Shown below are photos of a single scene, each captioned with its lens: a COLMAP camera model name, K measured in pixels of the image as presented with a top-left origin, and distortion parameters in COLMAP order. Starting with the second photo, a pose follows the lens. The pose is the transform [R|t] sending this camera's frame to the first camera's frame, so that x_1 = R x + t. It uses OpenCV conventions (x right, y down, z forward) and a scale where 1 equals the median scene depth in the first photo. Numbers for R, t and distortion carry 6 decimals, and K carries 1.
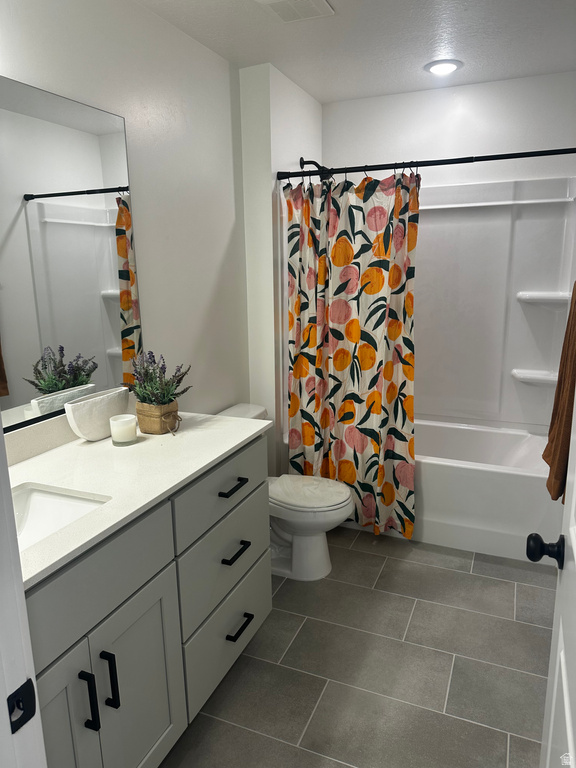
lens RADIAL K [[536.4, 0, 288.0], [0, 536.4, 384.0], [0, 0, 1]] dist [0.089499, -0.116591]
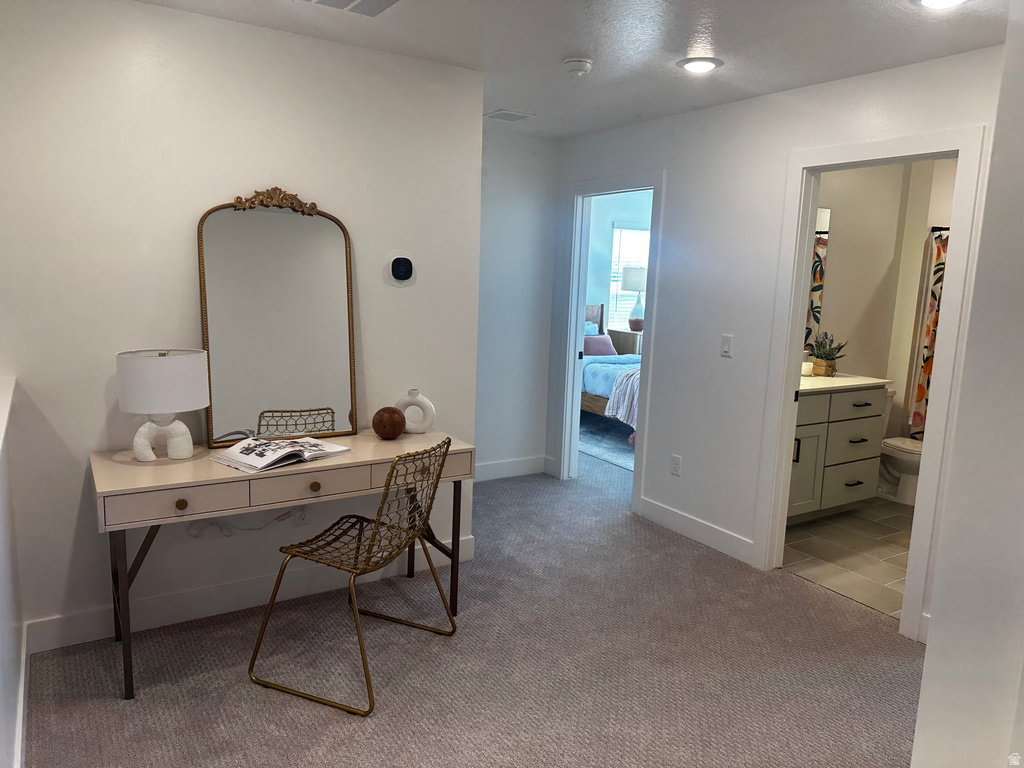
lens RADIAL K [[715.1, 0, 524.5], [0, 715.1, 389.0], [0, 0, 1]] dist [0.089499, -0.116591]
pose [[0.833956, 0.136581, -0.534661, 0.166384], [-0.169562, 0.985437, -0.012746, 0.233482], [0.525134, 0.101288, 0.844970, -1.128117]]
